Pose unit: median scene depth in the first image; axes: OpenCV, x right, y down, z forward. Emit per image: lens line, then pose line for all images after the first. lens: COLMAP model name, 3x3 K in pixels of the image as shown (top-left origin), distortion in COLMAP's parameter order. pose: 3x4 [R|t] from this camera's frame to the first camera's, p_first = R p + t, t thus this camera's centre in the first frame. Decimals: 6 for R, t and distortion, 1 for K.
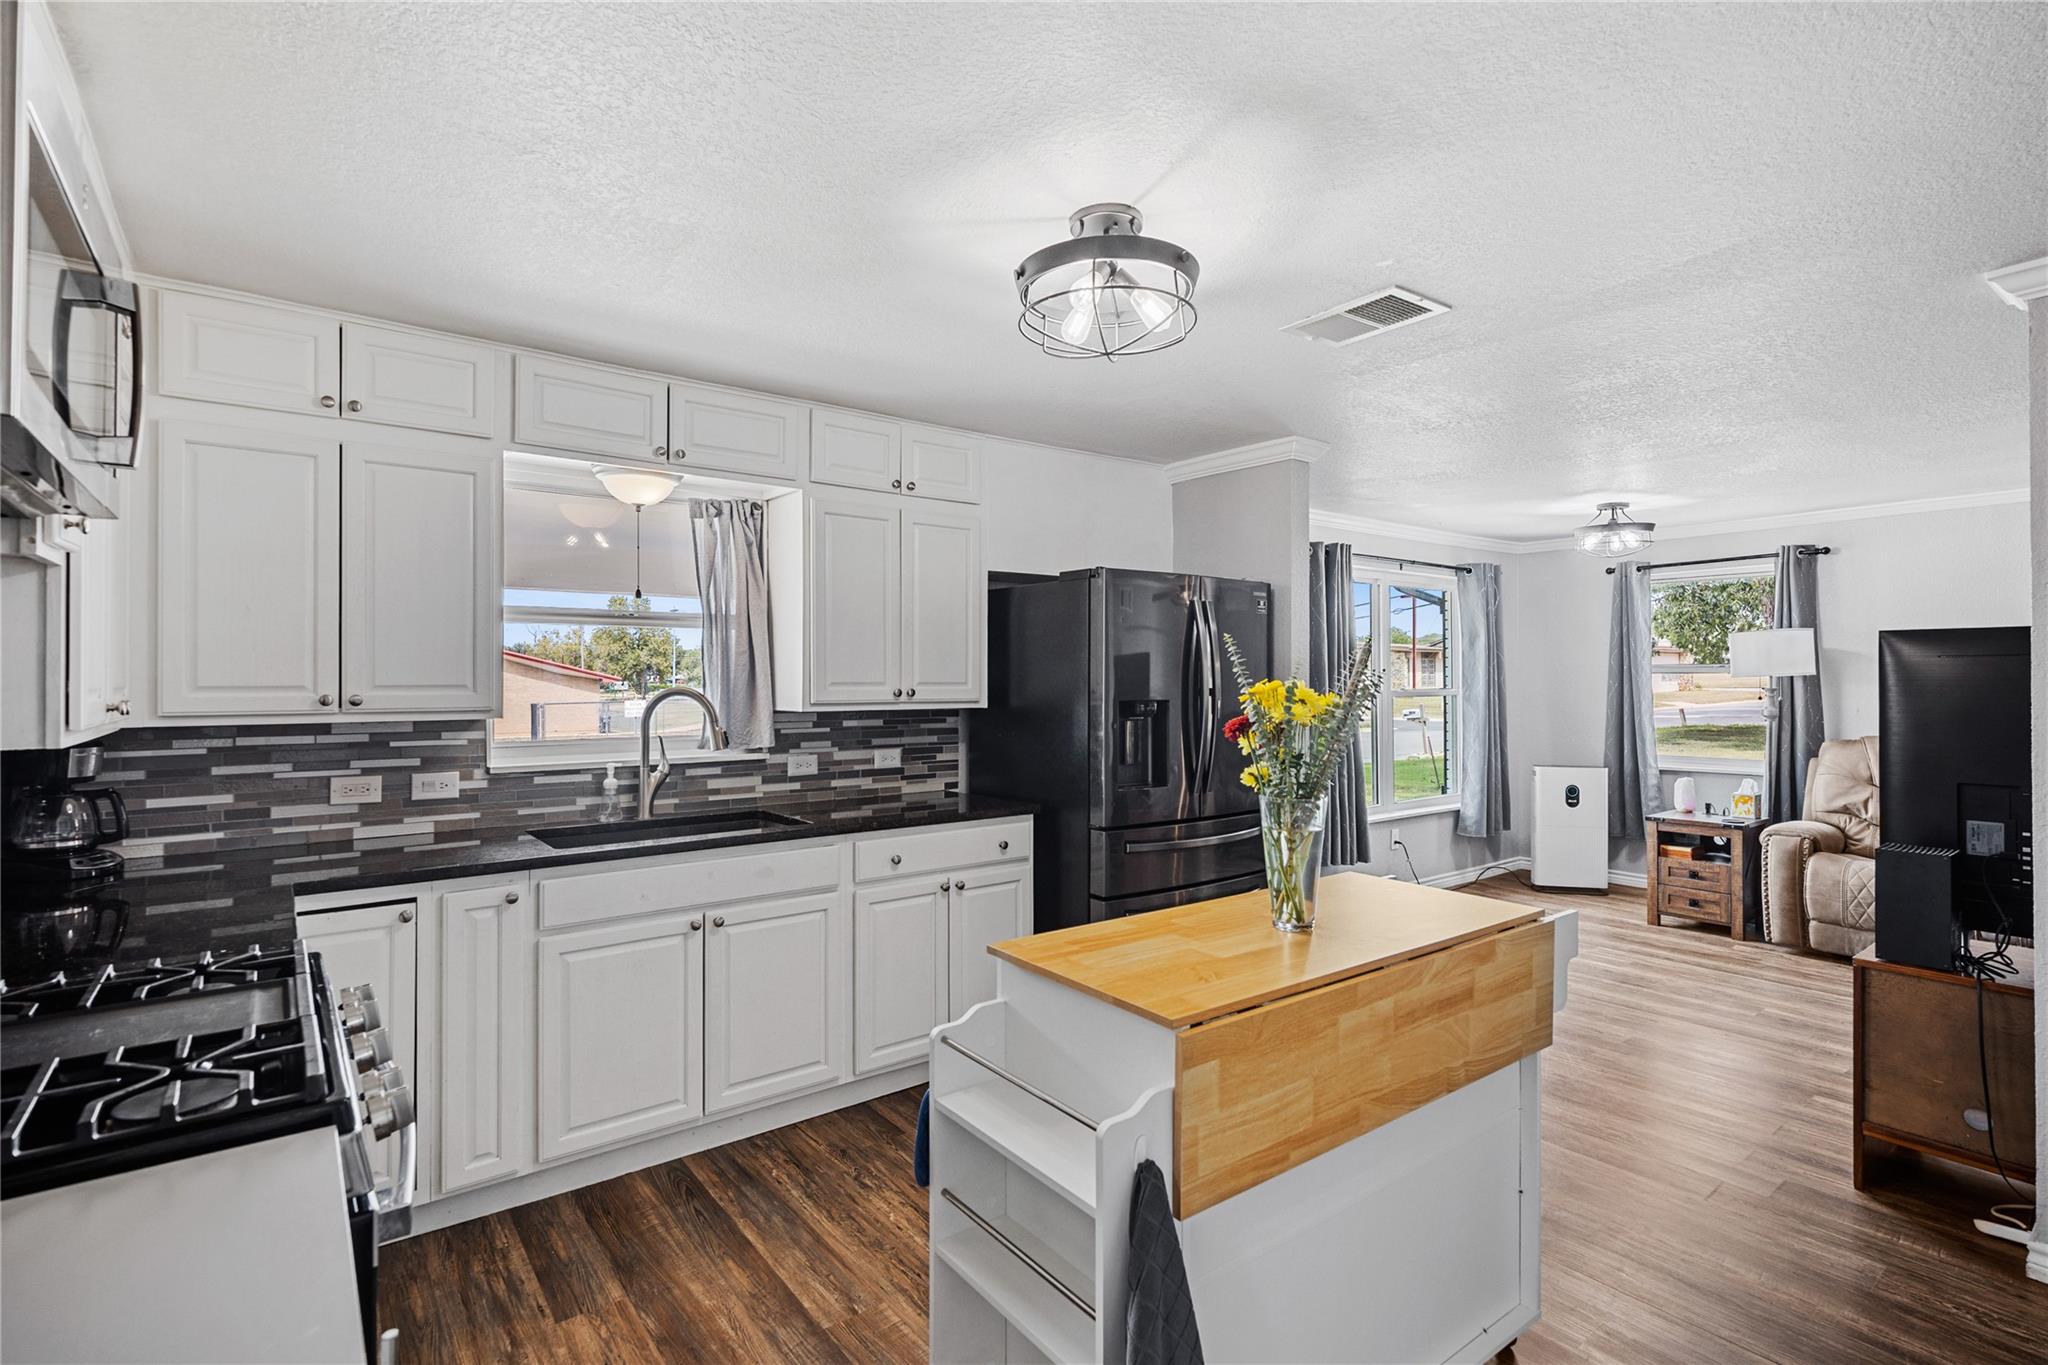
lens RADIAL K [[969.4, 0, 1020.1], [0, 969.4, 666.9], [0, 0, 1]] dist [-0.001673, -0.000395]
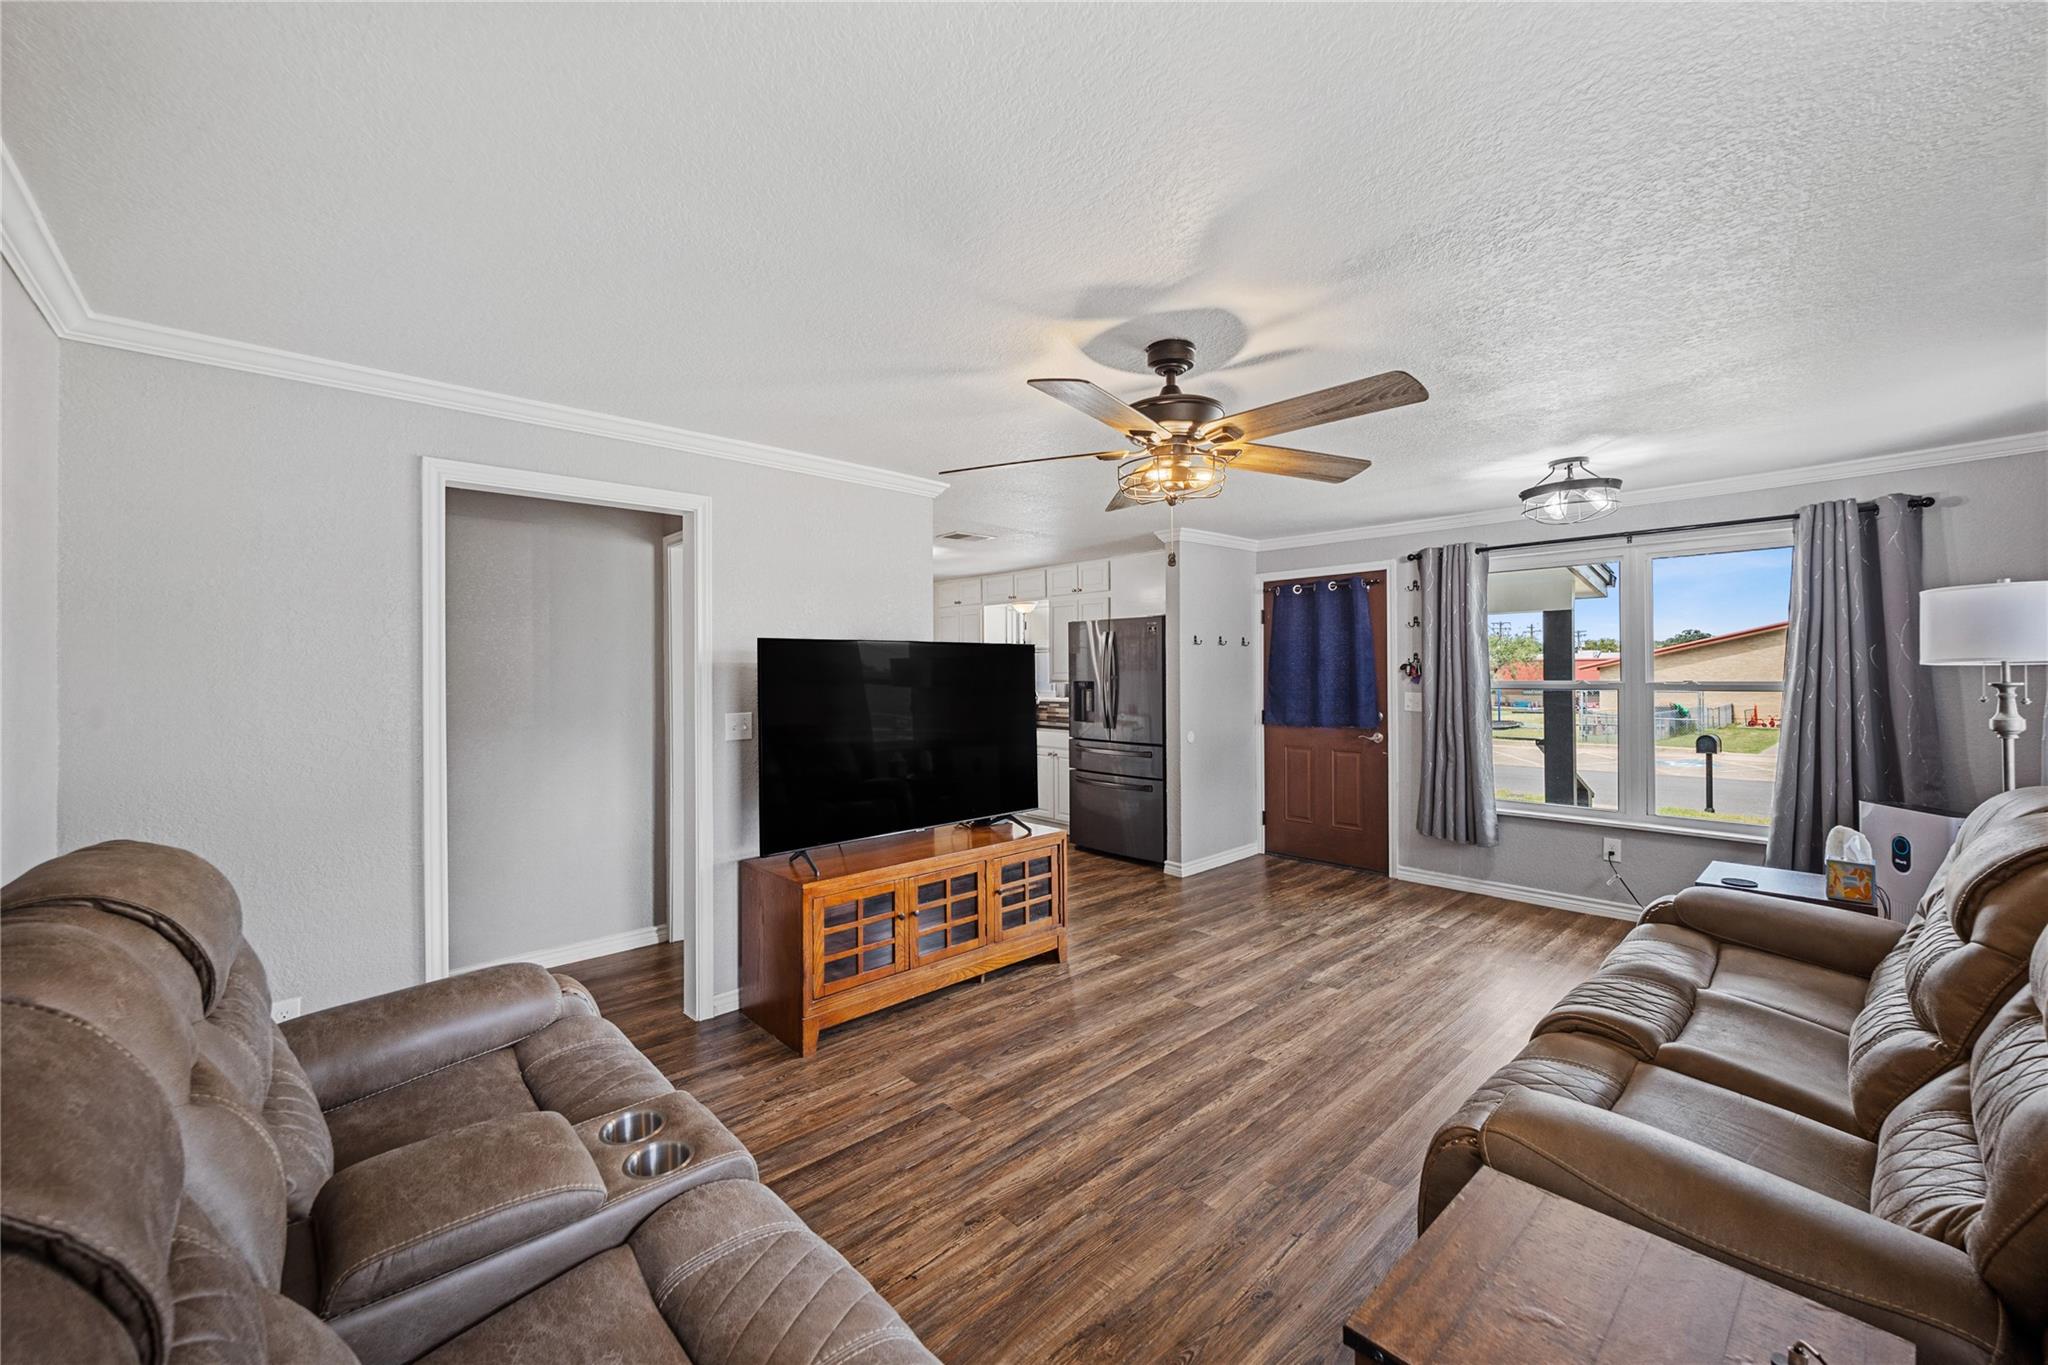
lens RADIAL K [[804.4, 0, 1019.9], [0, 804.4, 664.6], [0, 0, 1]] dist [0.000549, -0.000099]
pose [[0.088865, -0.007456, -0.996016, 2.072760], [0.016431, 0.999847, -0.006019, 0.006757], [0.995908, -0.015830, 0.088974, 0.765775]]
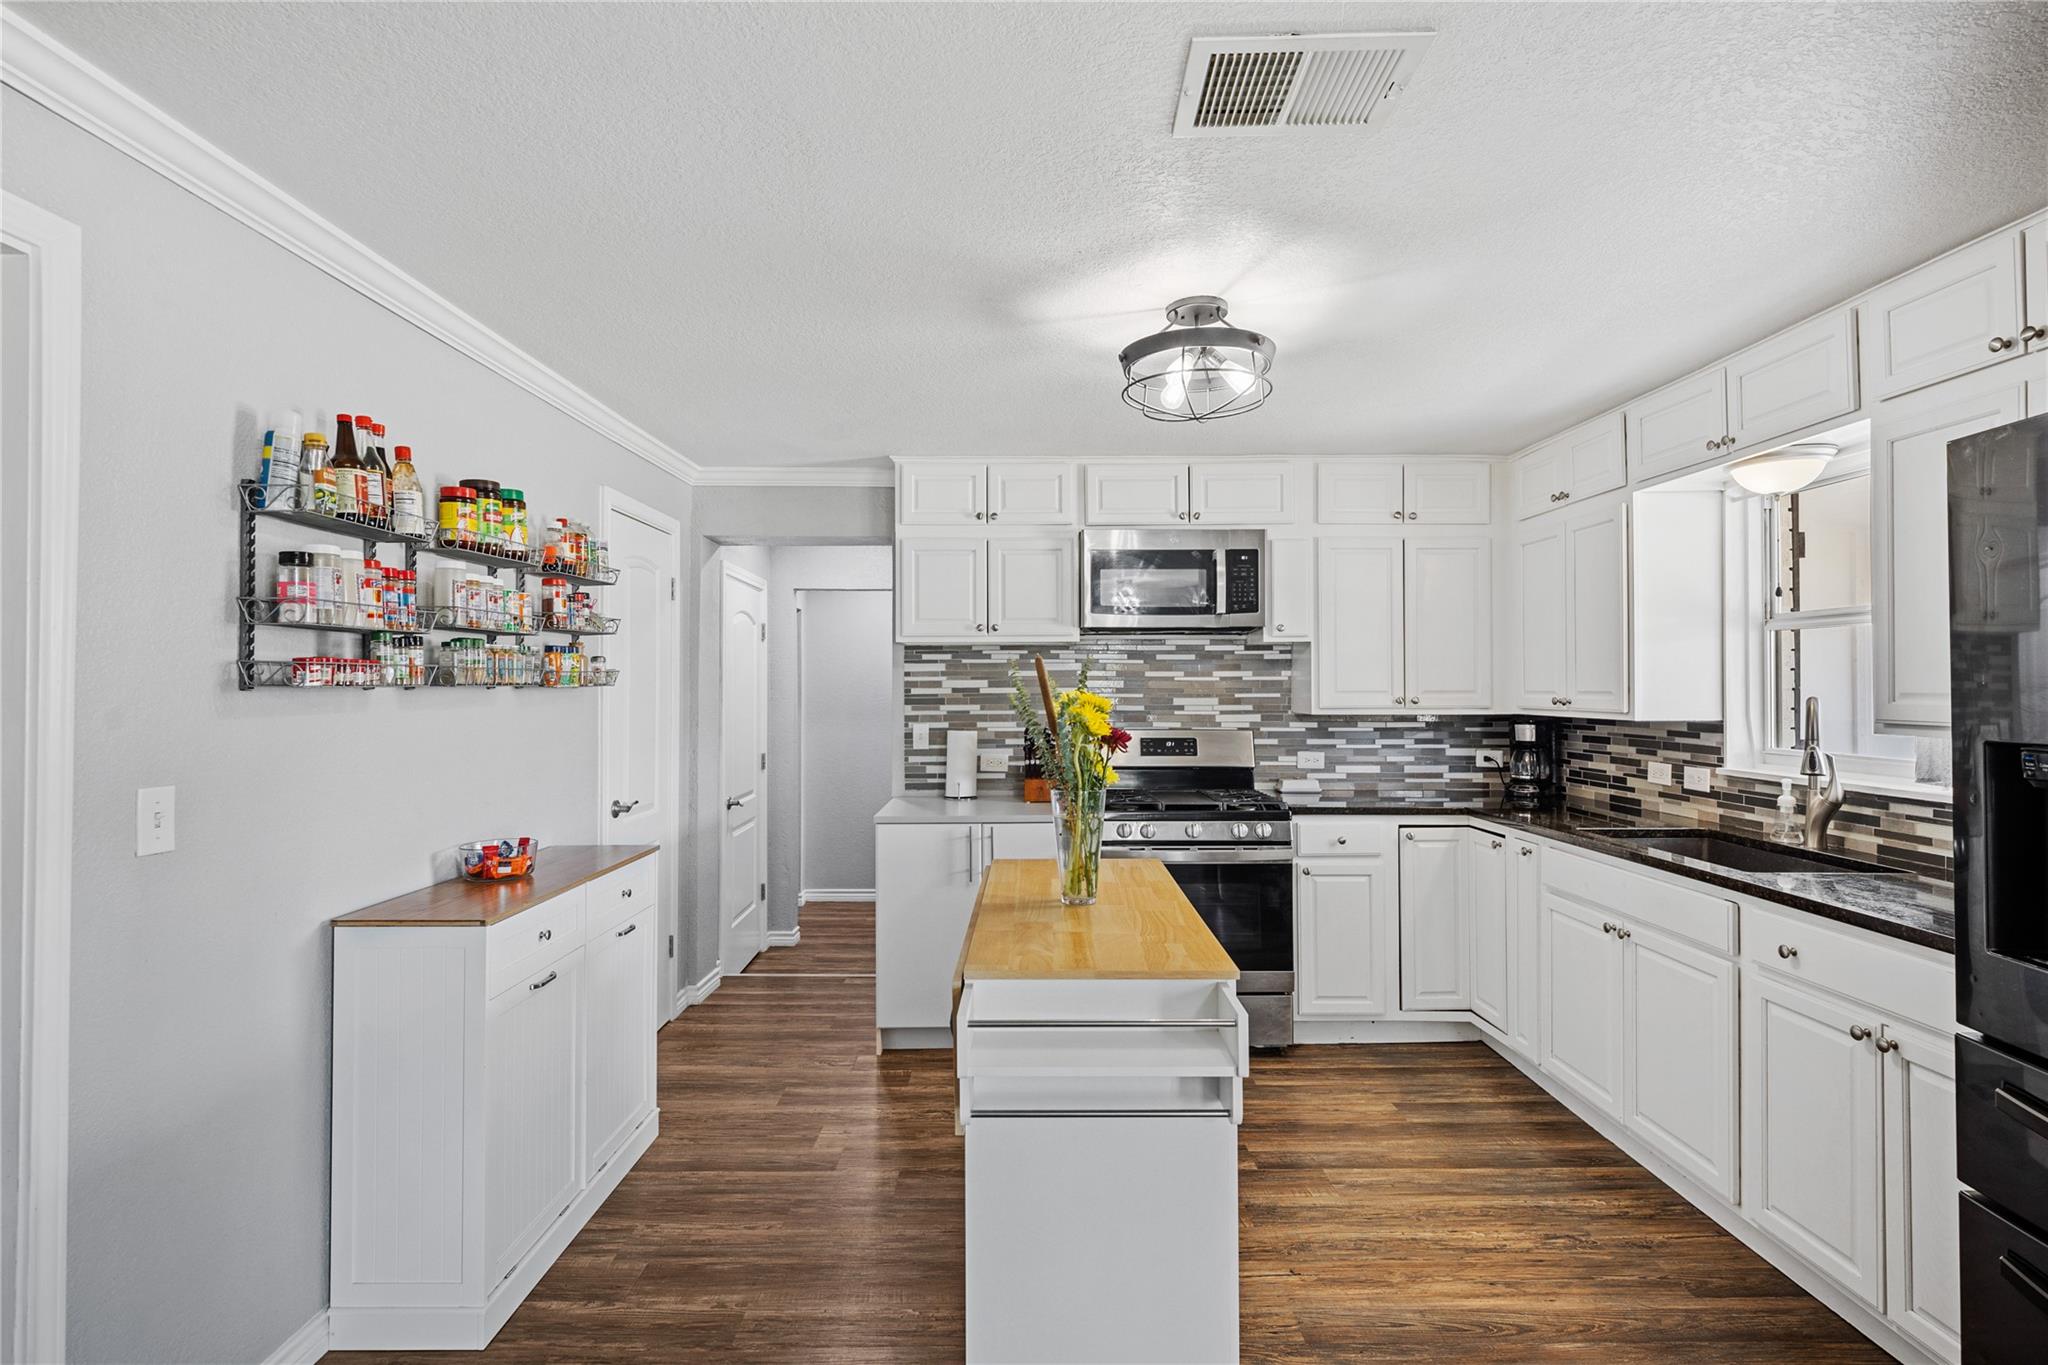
lens RADIAL K [[974.2, 0, 1022.8], [0, 974.2, 672.5], [0, 0, 1]] dist [0.002237, -0.000459]
pose [[-0.604059, -0.008997, -0.796889, 0.748755], [0.011209, 0.999741, -0.019784, 0.009378], [0.796861, -0.020883, -0.603802, 0.987463]]
